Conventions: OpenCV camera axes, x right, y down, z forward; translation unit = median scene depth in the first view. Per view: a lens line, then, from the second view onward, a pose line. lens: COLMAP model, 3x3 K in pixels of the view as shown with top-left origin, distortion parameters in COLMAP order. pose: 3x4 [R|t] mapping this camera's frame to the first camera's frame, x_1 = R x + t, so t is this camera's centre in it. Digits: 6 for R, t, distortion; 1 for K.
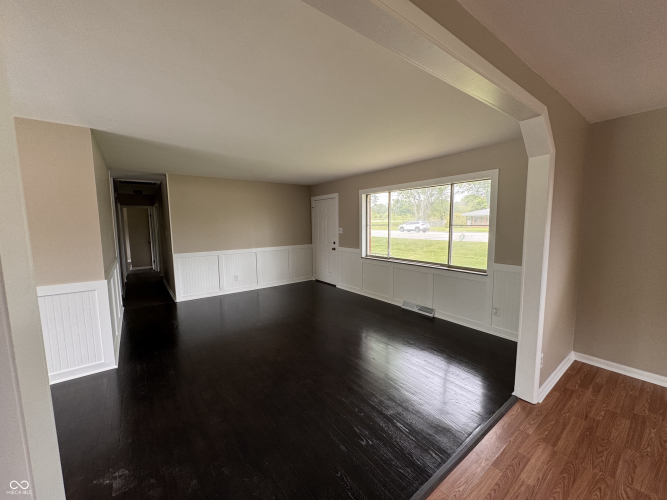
lens RADIAL K [[266.0, 0, 333.5], [0, 266.0, 250.0], [0, 0, 1]] dist [-0.000826, 0.000007]
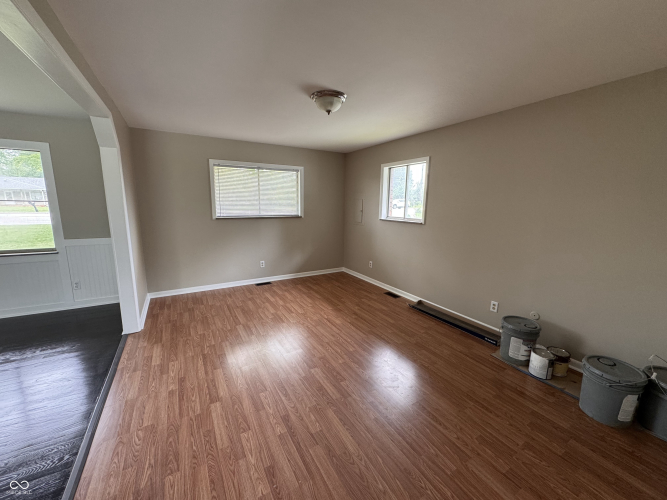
lens RADIAL K [[266.0, 0, 333.5], [0, 266.0, 250.0], [0, 0, 1]] dist [-0.000826, 0.000007]
pose [[0.111974, -0.155607, 0.981452, -0.433689], [0.077989, 0.985993, 0.147429, 0.030754], [-0.990646, 0.060035, 0.122542, -0.205873]]
